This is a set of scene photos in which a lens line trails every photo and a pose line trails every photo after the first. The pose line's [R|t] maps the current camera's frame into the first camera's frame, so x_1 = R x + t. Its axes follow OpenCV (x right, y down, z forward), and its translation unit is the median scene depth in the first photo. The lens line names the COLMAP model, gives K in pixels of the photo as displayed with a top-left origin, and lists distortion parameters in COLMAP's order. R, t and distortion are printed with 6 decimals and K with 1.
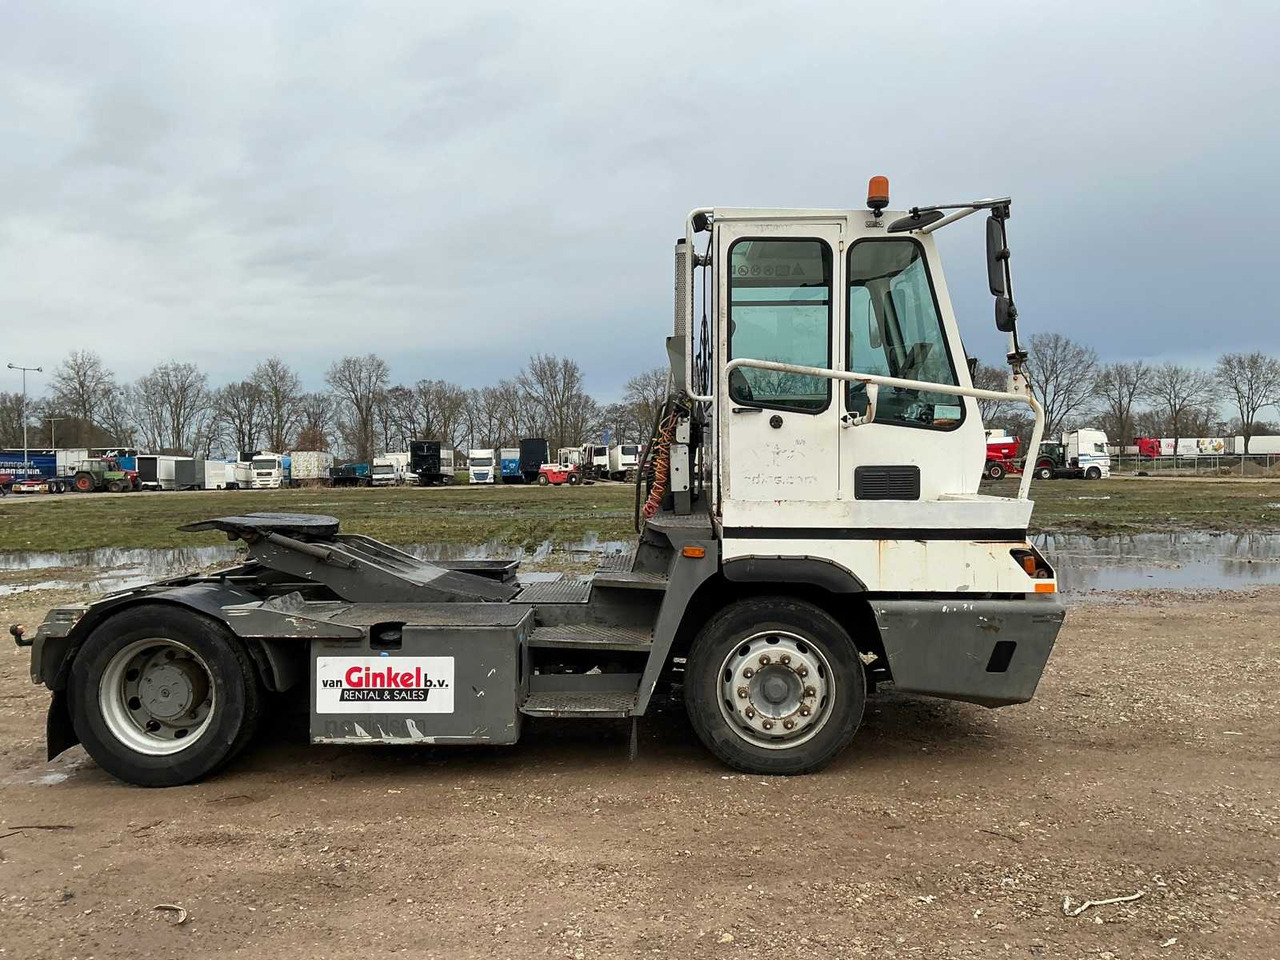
lens RADIAL K [[1056.9, 0, 635.6], [0, 1056.9, 476.3], [0, 0, 1]] dist [0.053467, -0.079453]
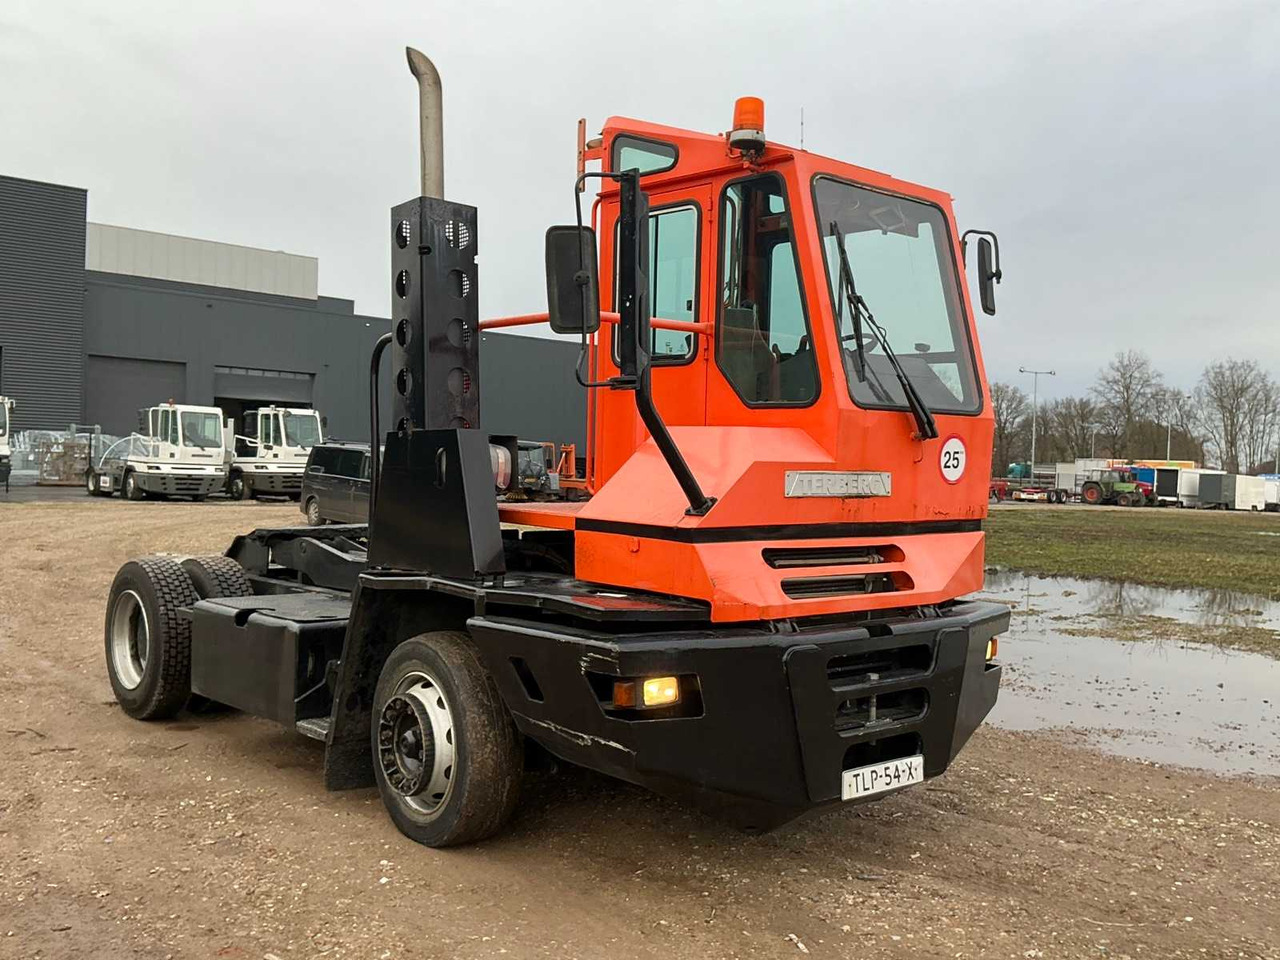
lens RADIAL K [[1206.0, 0, 639.3], [0, 1206.0, 477.9], [0, 0, 1]] dist [0.026061, 0.000000]
pose [[0.629632, 0.039738, -0.775877, 0.858950], [-0.048401, 0.998757, 0.011876, -0.022921], [0.775385, 0.030076, 0.630773, 0.539493]]
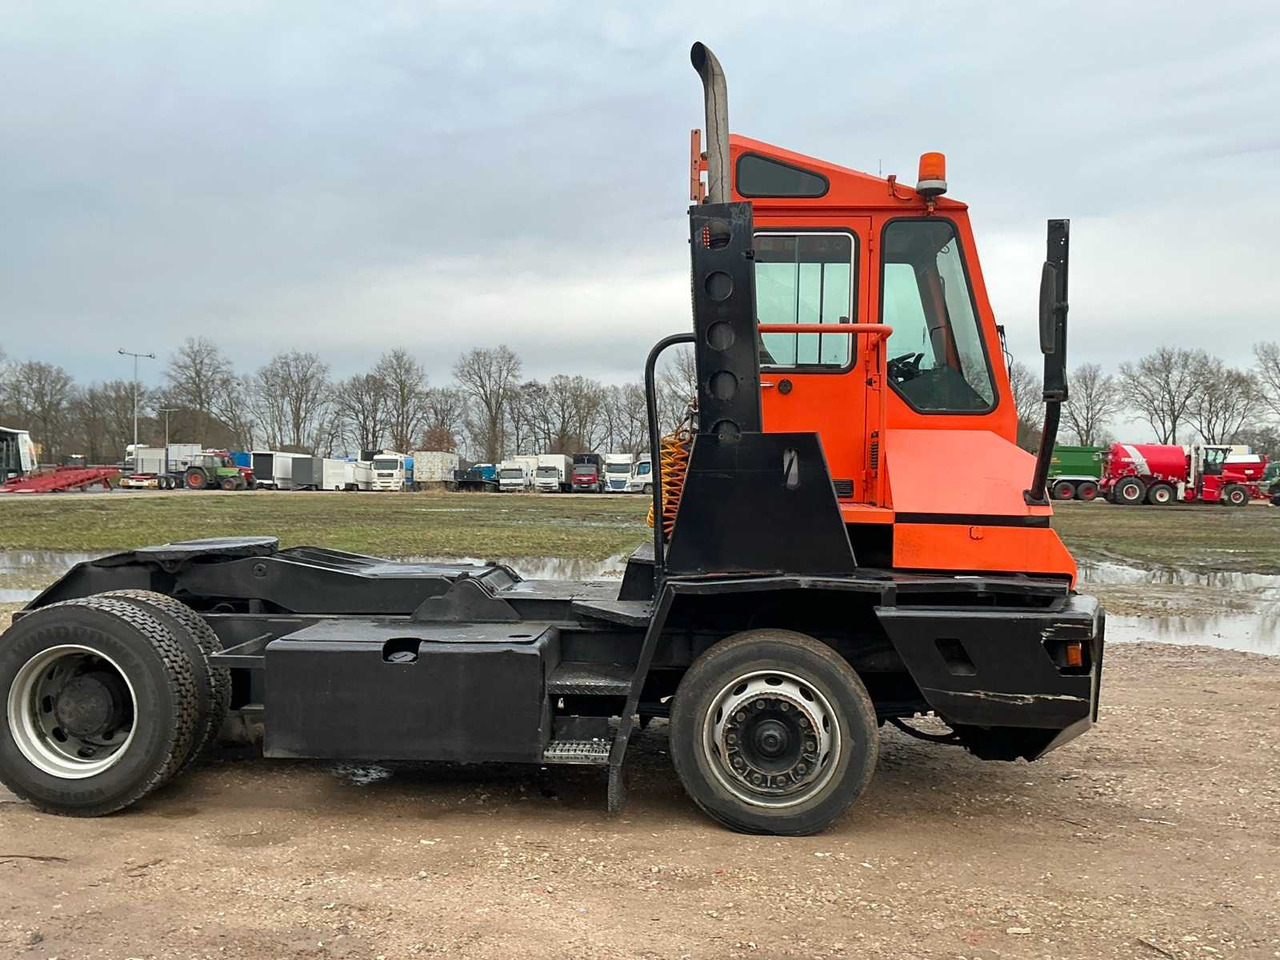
lens RADIAL K [[1206.0, 0, 633.9], [0, 1206.0, 485.5], [0, 0, 1]] dist [0.026061, 0.000000]
pose [[0.990470, 0.028779, -0.134688, 0.057643], [-0.028973, 0.999580, 0.000519, 0.002428], [0.134646, 0.003389, 0.990888, 0.049187]]
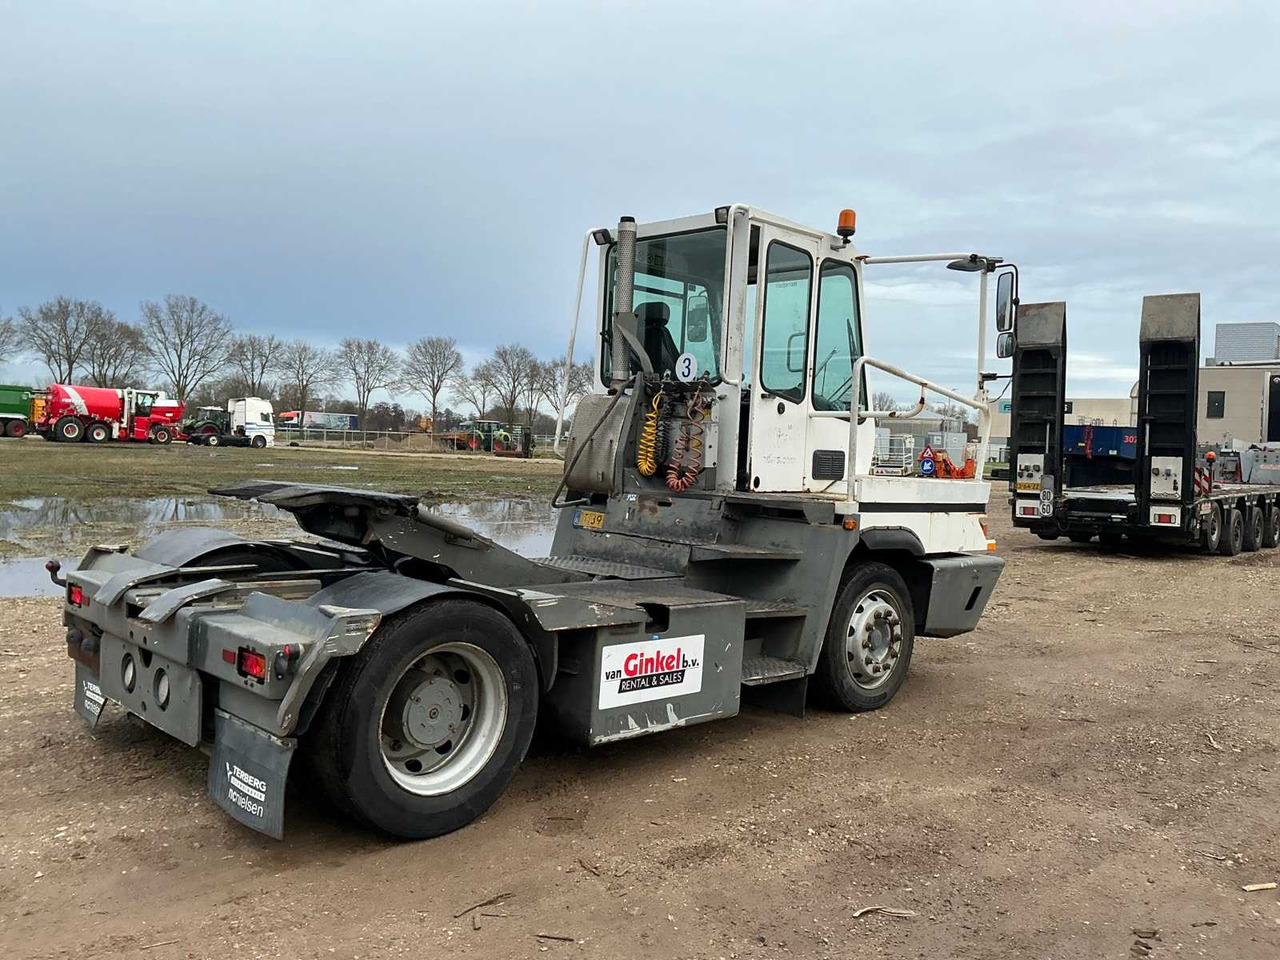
lens RADIAL K [[1056.9, 0, 648.3], [0, 1056.9, 474.9], [0, 0, 1]] dist [0.053467, -0.079453]
pose [[0.706889, 0.019280, 0.707062, -0.860607], [-0.040307, 0.999102, 0.013053, 0.012033], [-0.706175, -0.037727, 0.707031, 0.334624]]
